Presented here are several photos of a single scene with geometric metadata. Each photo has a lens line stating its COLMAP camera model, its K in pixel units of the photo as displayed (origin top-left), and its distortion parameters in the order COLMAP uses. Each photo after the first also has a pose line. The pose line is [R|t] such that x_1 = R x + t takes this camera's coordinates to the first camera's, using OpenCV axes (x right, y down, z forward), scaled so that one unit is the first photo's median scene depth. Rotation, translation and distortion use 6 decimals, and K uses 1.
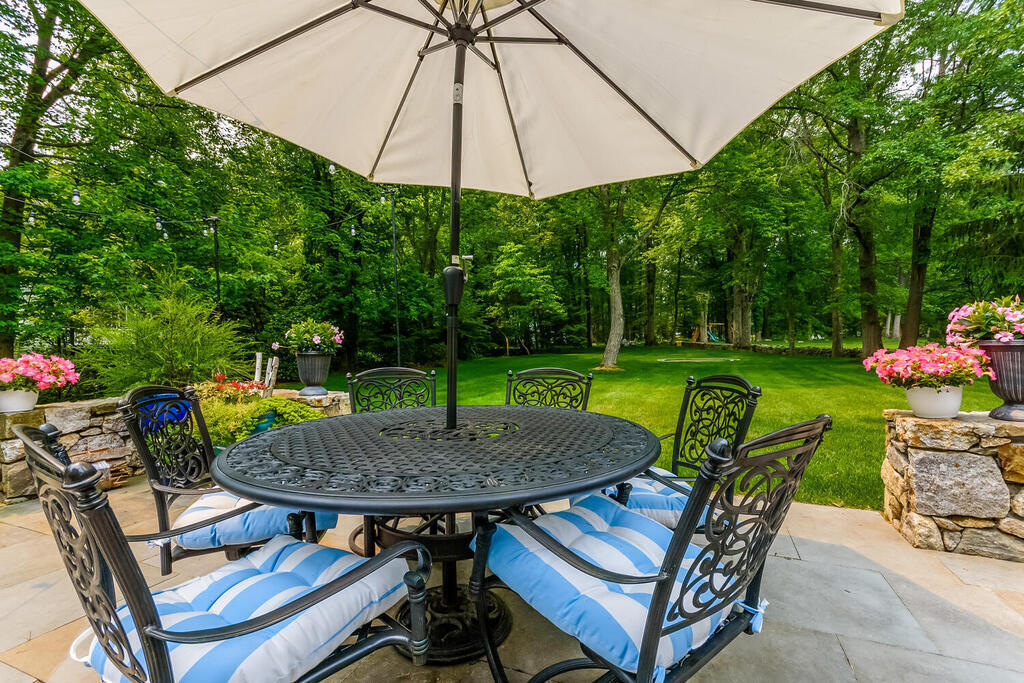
lens RADIAL K [[465.1, 0, 512.0], [0, 465.1, 342.0], [0, 0, 1]] dist [-0.001390, -0.000328]
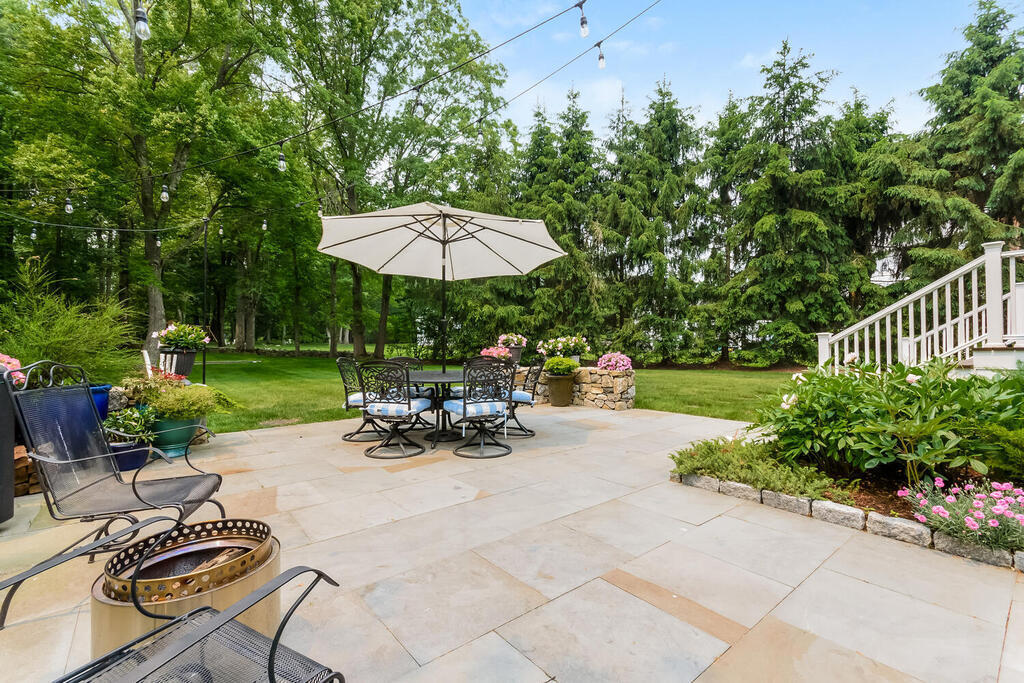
lens RADIAL K [[465.1, 0, 512.0], [0, 465.1, 342.0], [0, 0, 1]] dist [-0.001390, -0.000328]
pose [[0.480041, 0.004372, 0.877235, -0.479062], [0.001054, 0.999984, -0.005560, -0.003638], [-0.877245, 0.003594, 0.480029, -0.149677]]
